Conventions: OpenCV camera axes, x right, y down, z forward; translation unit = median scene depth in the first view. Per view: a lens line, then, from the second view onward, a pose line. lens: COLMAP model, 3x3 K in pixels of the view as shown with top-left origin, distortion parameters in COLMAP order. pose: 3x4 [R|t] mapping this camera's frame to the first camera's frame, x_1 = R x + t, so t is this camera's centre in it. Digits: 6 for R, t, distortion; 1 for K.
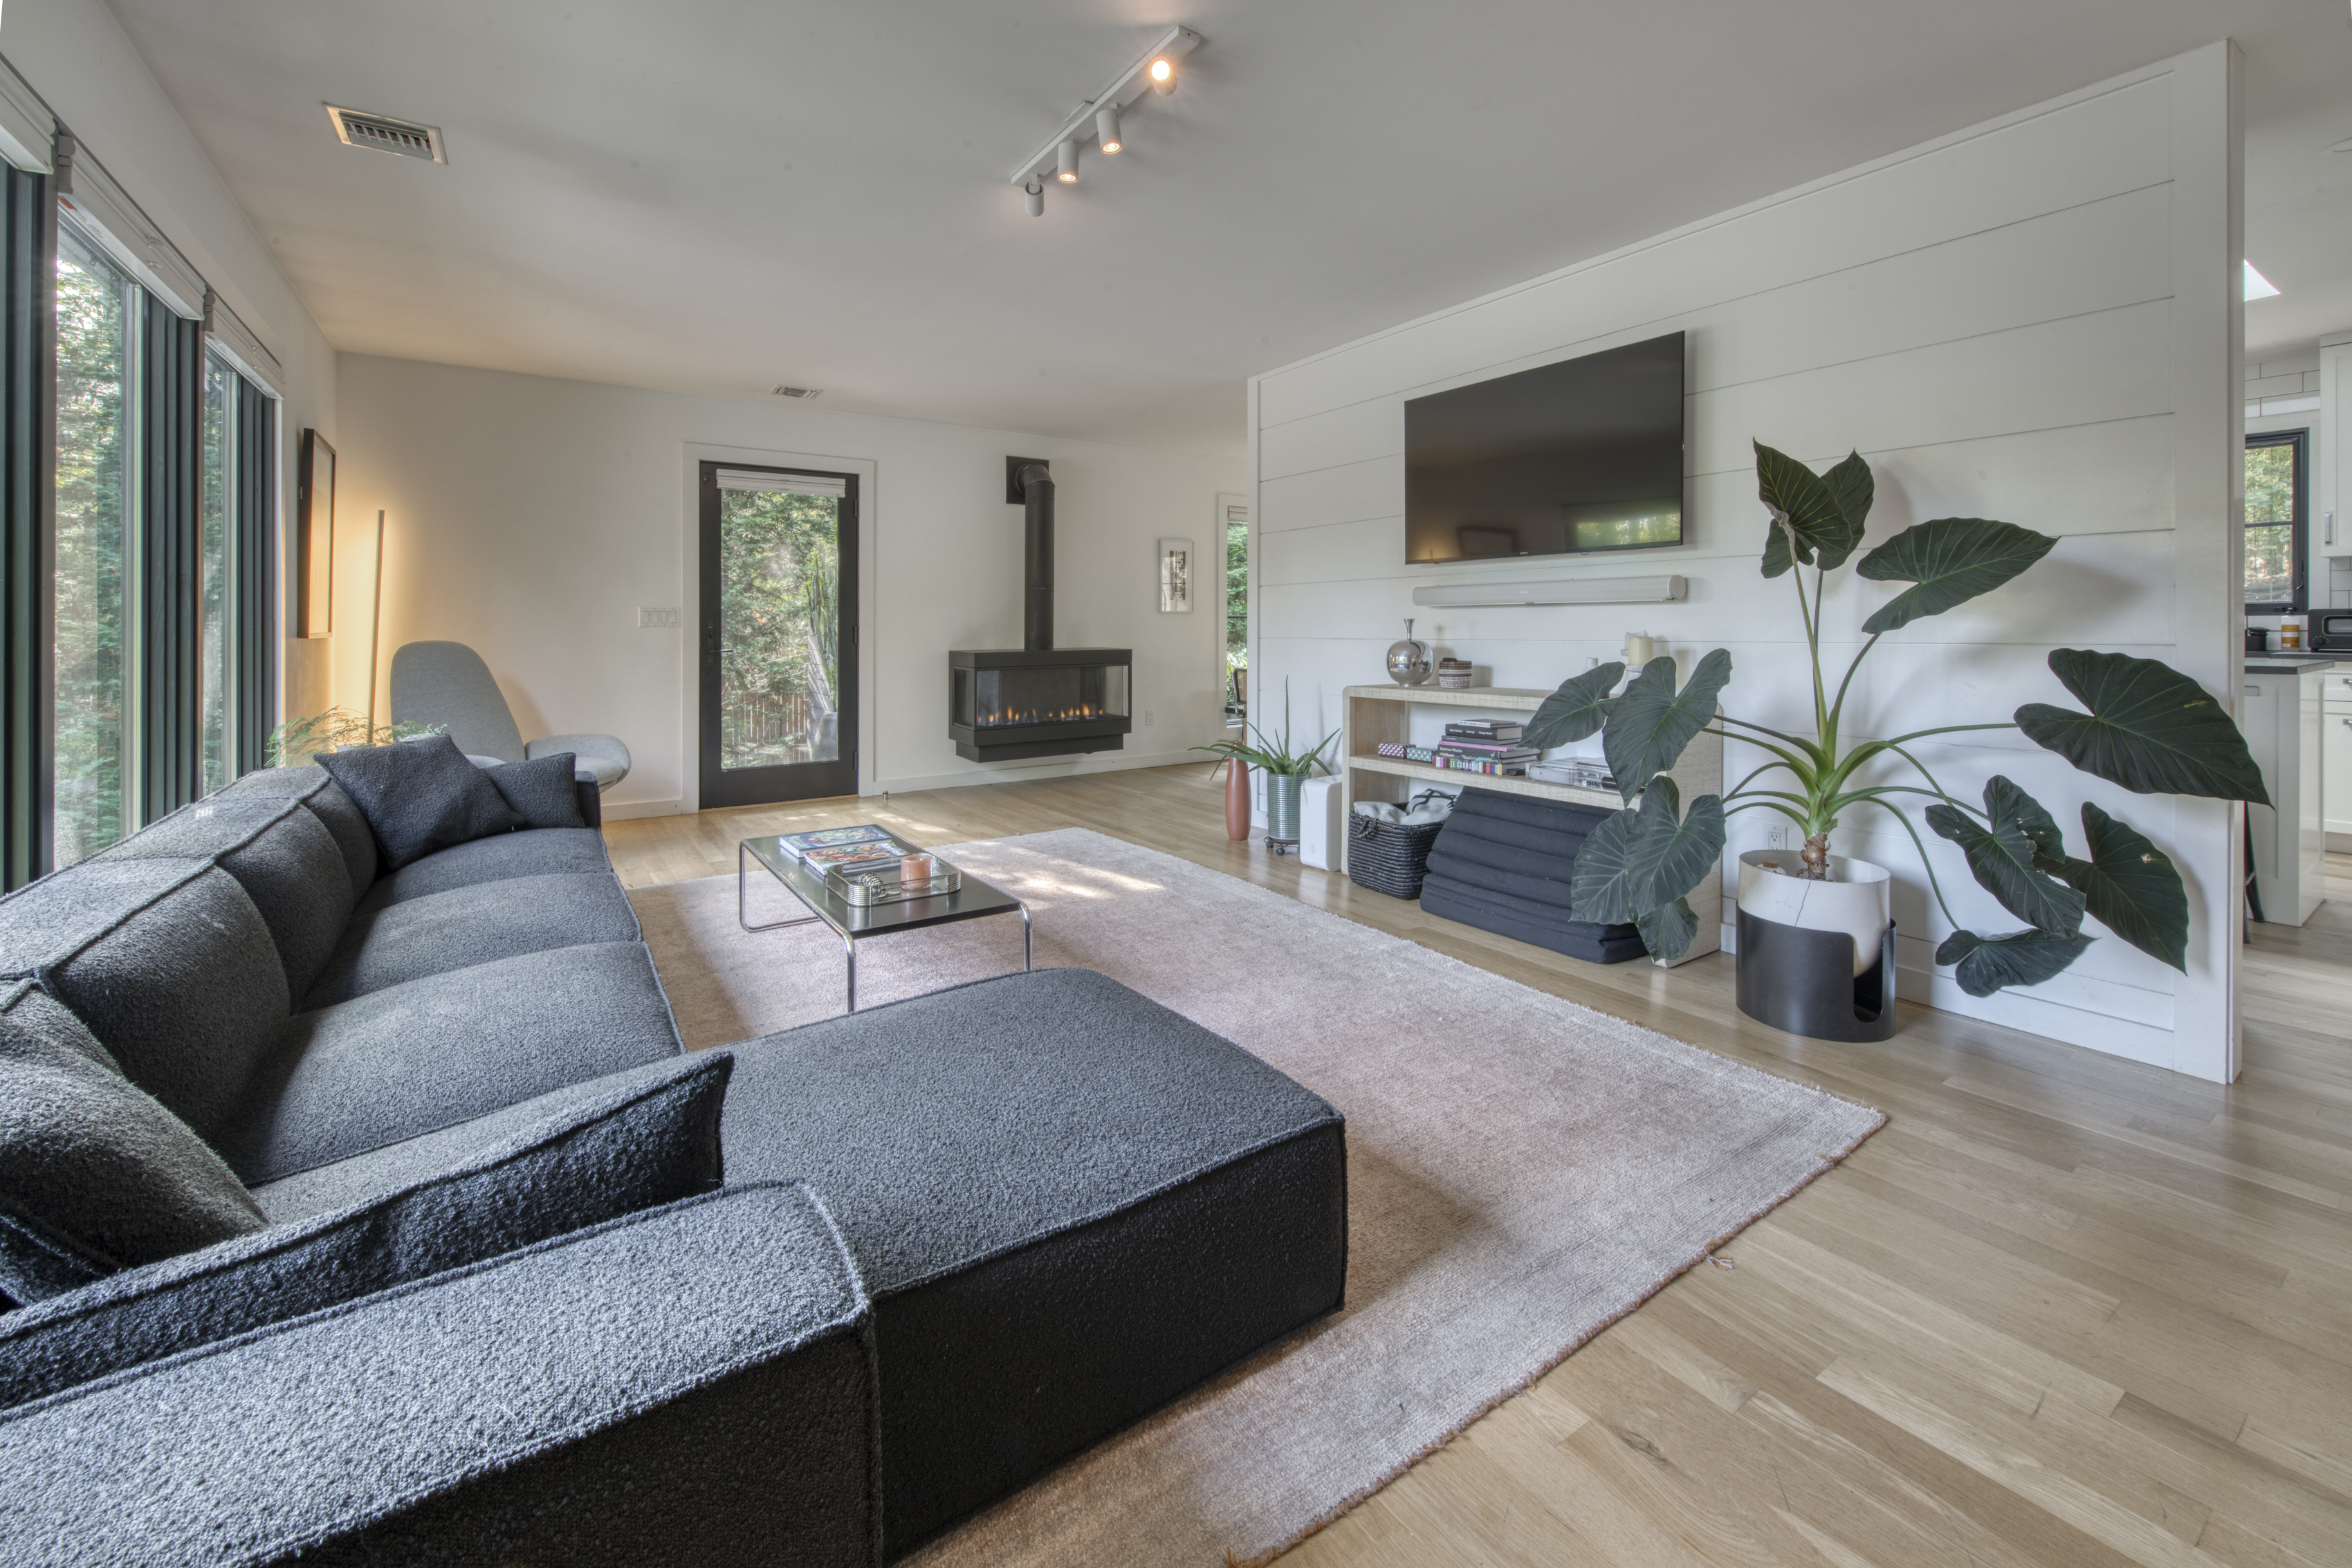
lens RADIAL K [[966.4, 0, 1176.1], [0, 966.4, 621.7], [0, 0, 1]] dist [0.000272, -0.000075]
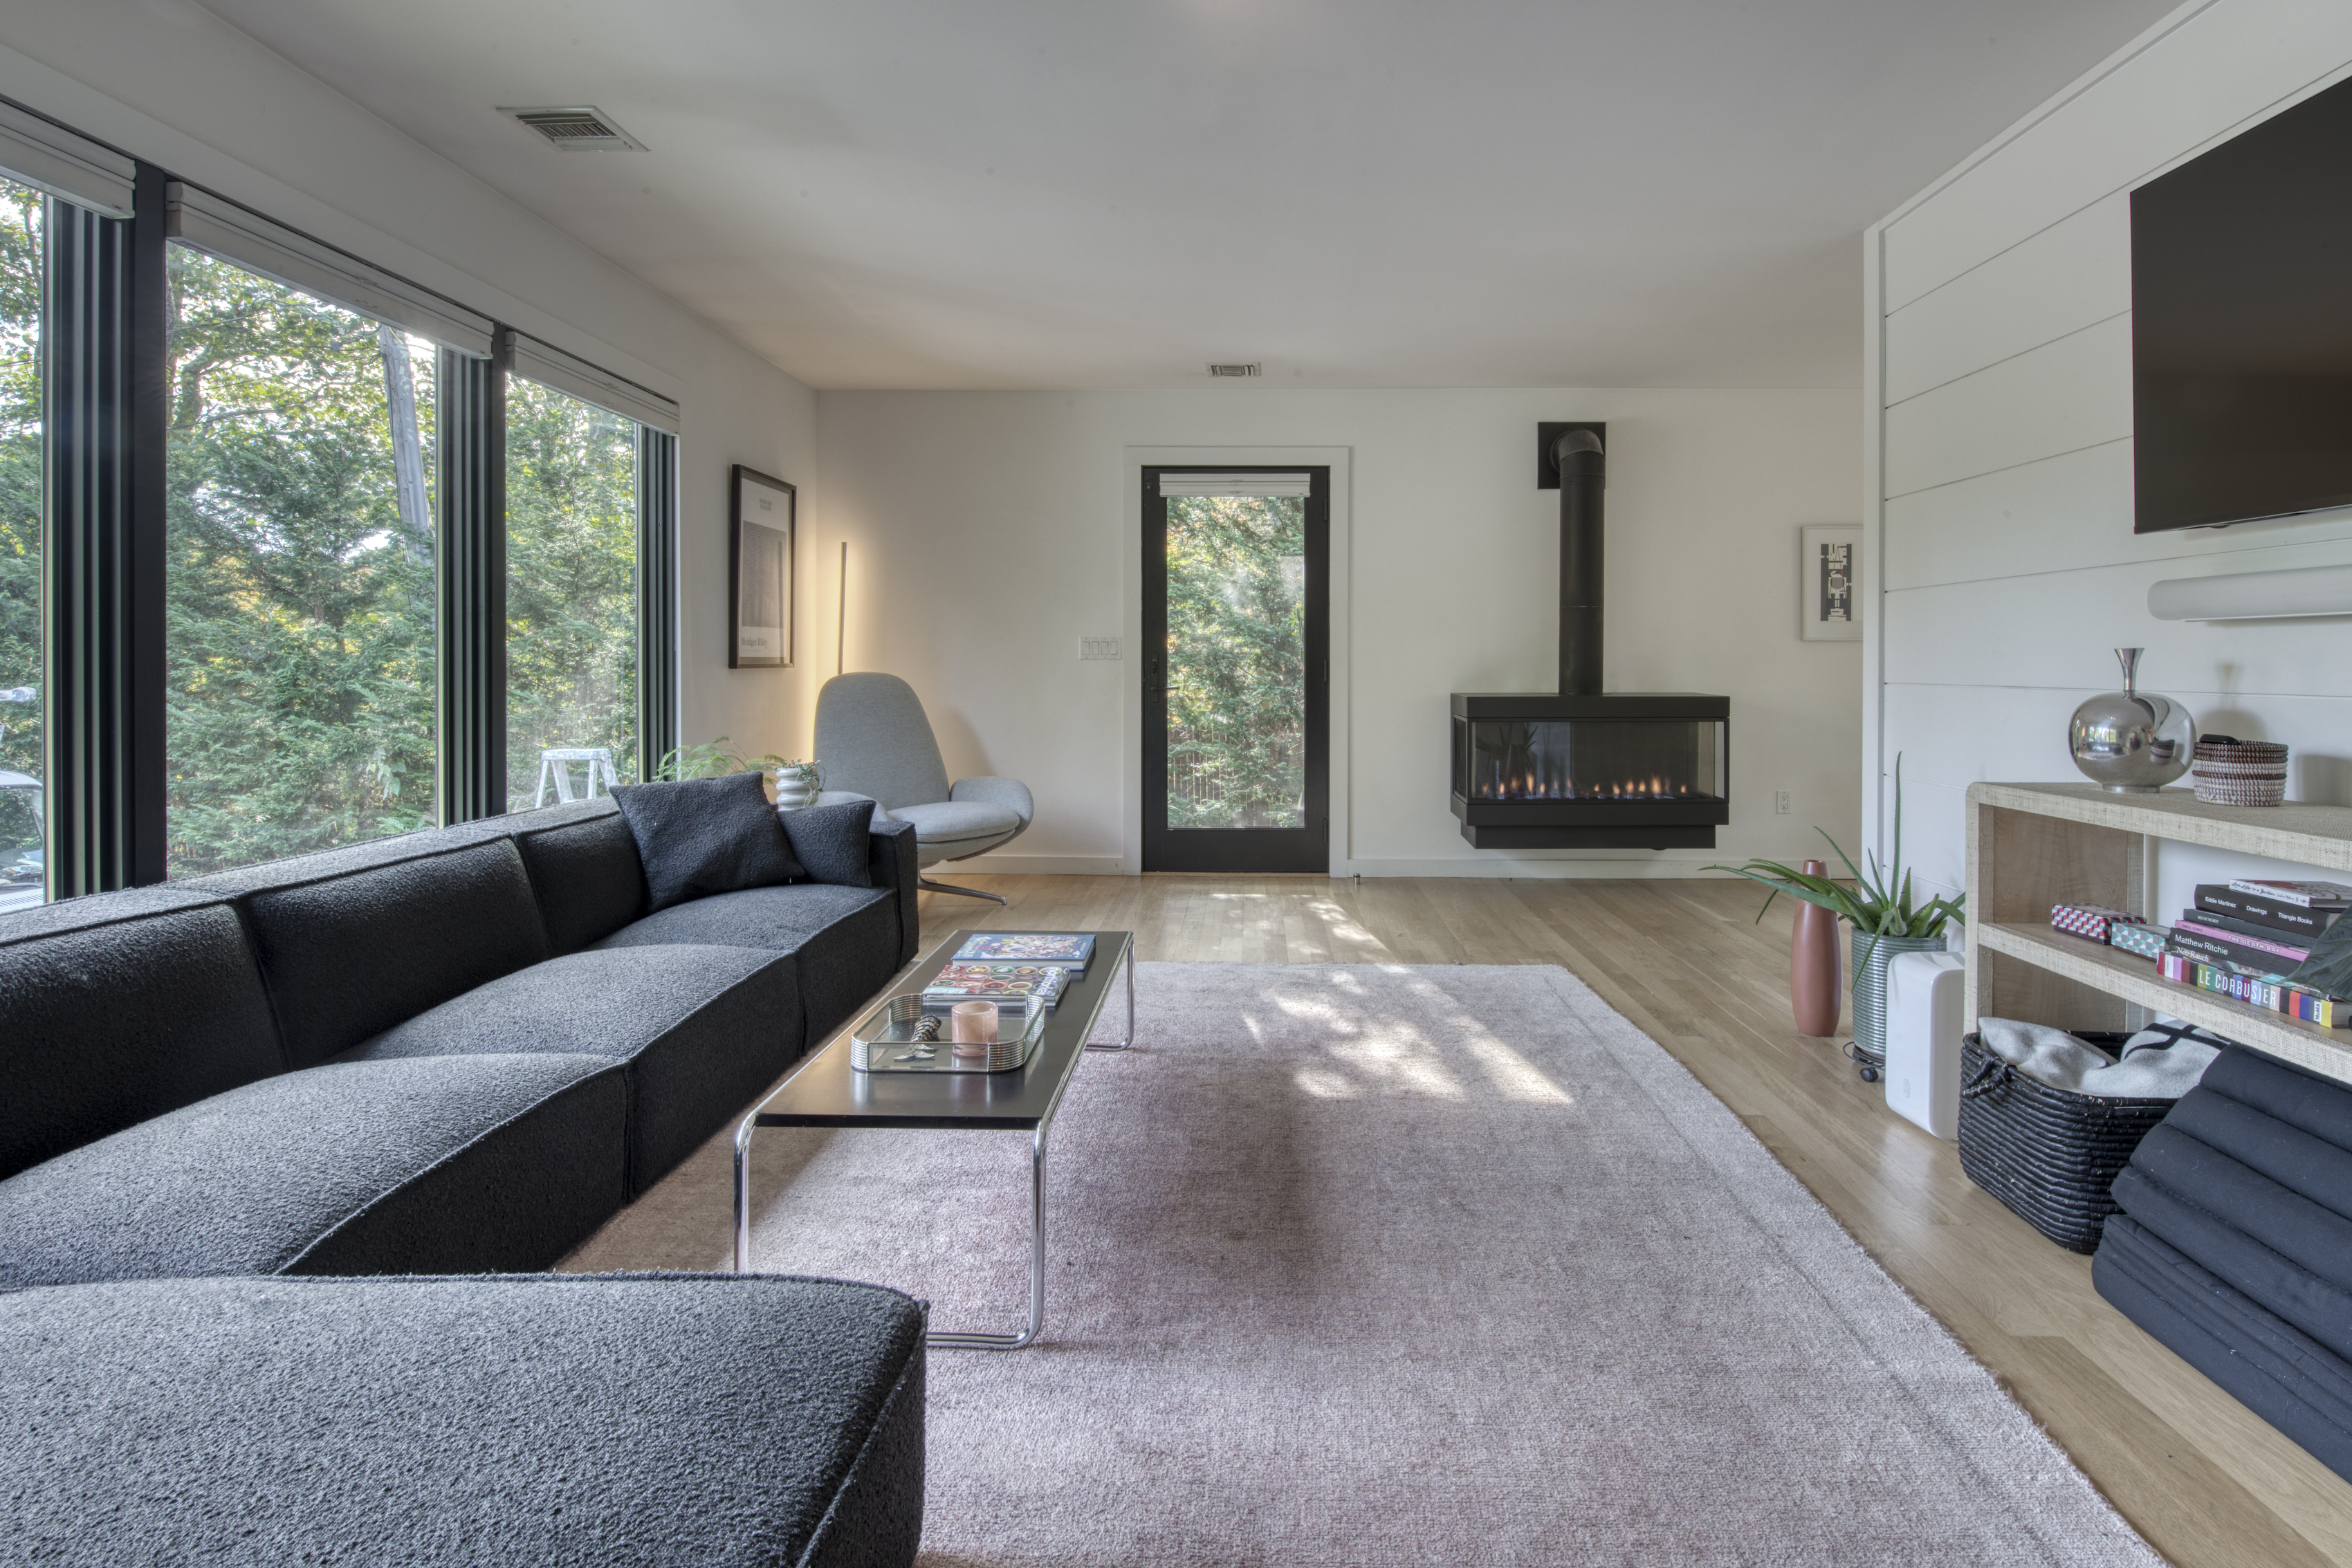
lens RADIAL K [[1149.9, 0, 1180.9], [0, 1149.9, 653.7], [0, 0, 1]] dist [-0.000370, -0.000656]
pose [[0.810757, 0.001326, -0.585382, 0.186735], [-0.001658, 0.999999, -0.000031, 0.000447], [0.585381, 0.000995, 0.810758, 0.264438]]
